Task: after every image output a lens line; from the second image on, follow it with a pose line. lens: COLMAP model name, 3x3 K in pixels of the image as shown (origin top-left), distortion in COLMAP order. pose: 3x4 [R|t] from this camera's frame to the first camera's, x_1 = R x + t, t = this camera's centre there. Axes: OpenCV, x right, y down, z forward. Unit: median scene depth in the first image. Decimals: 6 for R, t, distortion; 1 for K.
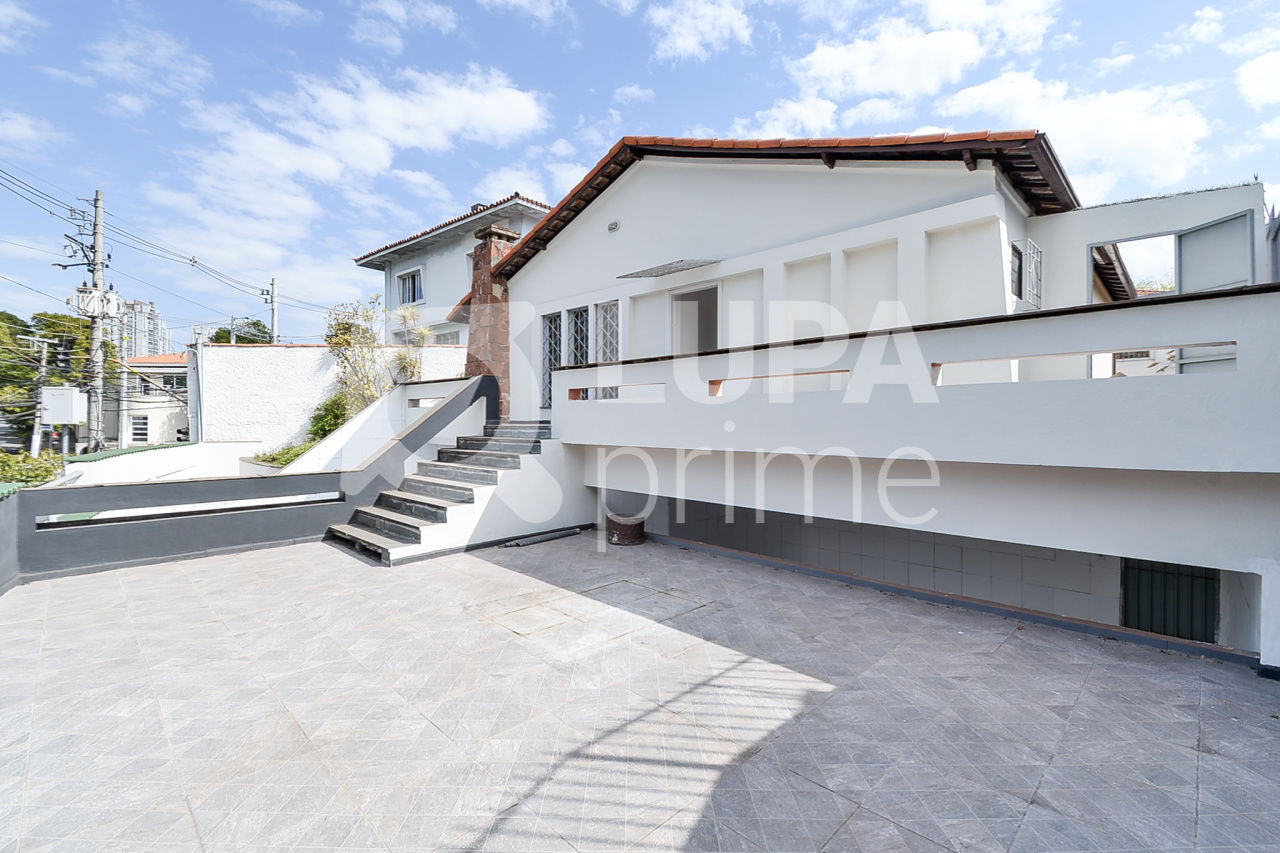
lens RADIAL K [[567.7, 0, 643.3], [0, 567.7, 422.1], [0, 0, 1]] dist [-0.001381, -0.000611]
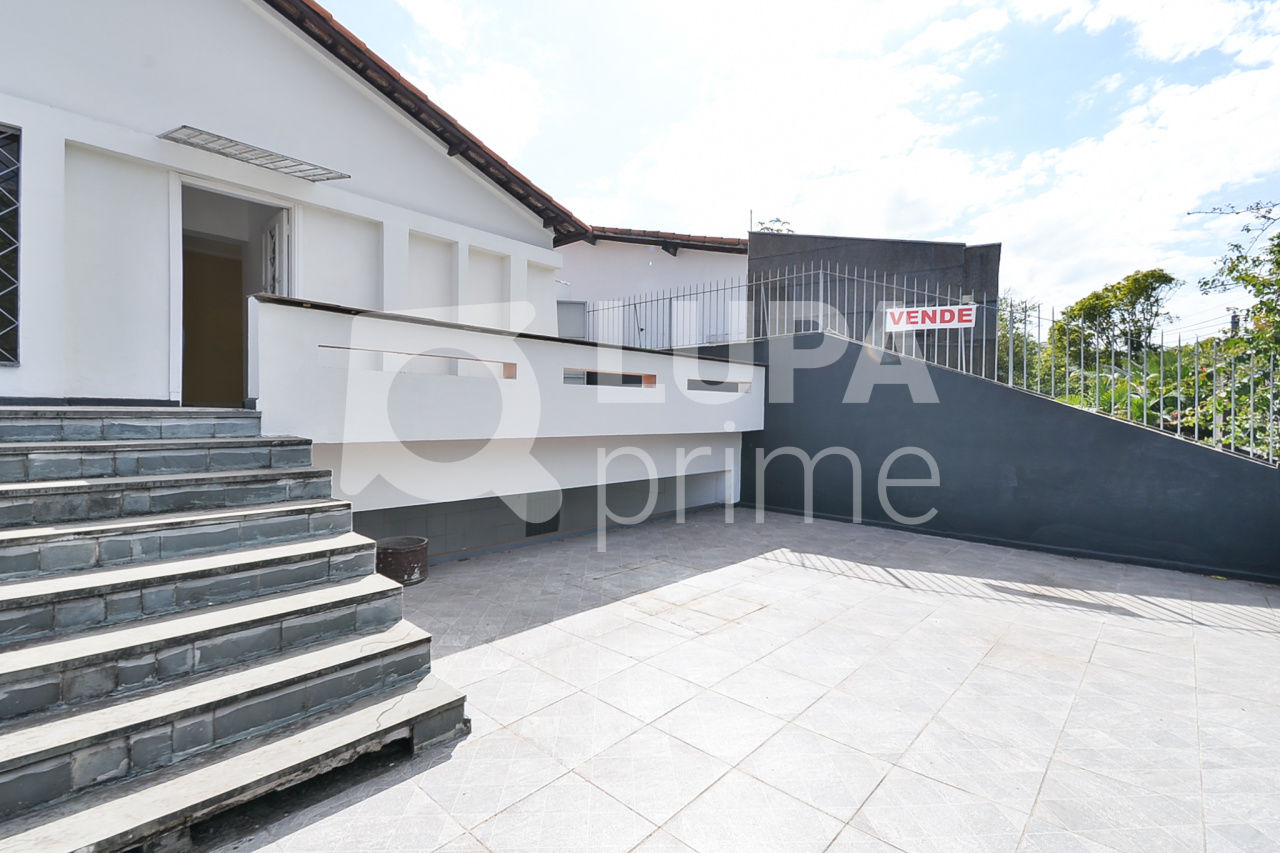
lens RADIAL K [[567.7, 0, 644.7], [0, 567.7, 421.1], [0, 0, 1]] dist [-0.001381, -0.000611]
pose [[-0.034000, -0.014016, 0.999324, -0.956382], [-0.006382, 0.999884, 0.013807, 0.005701], [-0.999401, -0.005908, -0.034085, 0.942492]]
